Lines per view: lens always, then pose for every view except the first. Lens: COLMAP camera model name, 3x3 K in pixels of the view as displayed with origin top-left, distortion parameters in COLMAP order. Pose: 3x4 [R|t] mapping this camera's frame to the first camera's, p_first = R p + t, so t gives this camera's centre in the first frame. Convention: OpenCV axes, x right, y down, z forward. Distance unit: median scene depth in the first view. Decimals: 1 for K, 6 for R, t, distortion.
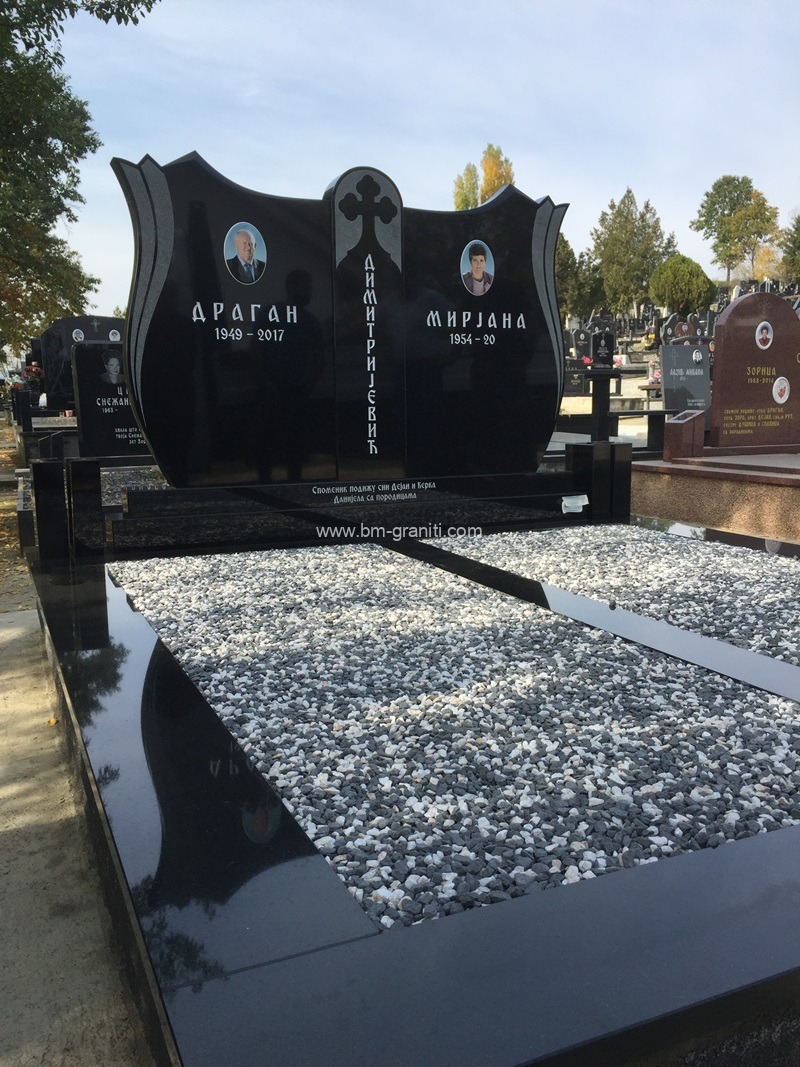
lens RADIAL K [[904.1, 0, 400.0], [0, 904.1, 533.5], [0, 0, 1]] dist [0.052686, -0.014798]
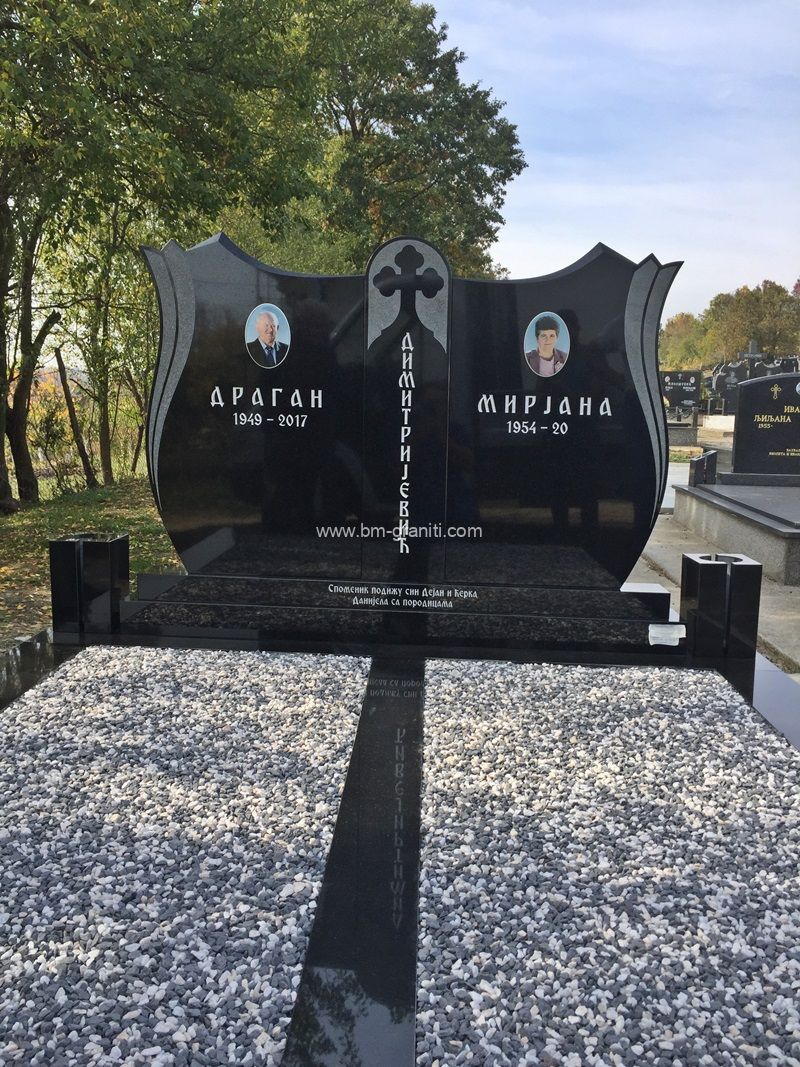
lens RADIAL K [[904.1, 0, 400.0], [0, 904.1, 533.5], [0, 0, 1]] dist [0.052686, -0.014798]
pose [[0.897534, 0.096593, -0.430236, 0.352901], [-0.099952, 0.994881, 0.014849, -0.121916], [0.429468, 0.029676, 0.902594, 0.198433]]
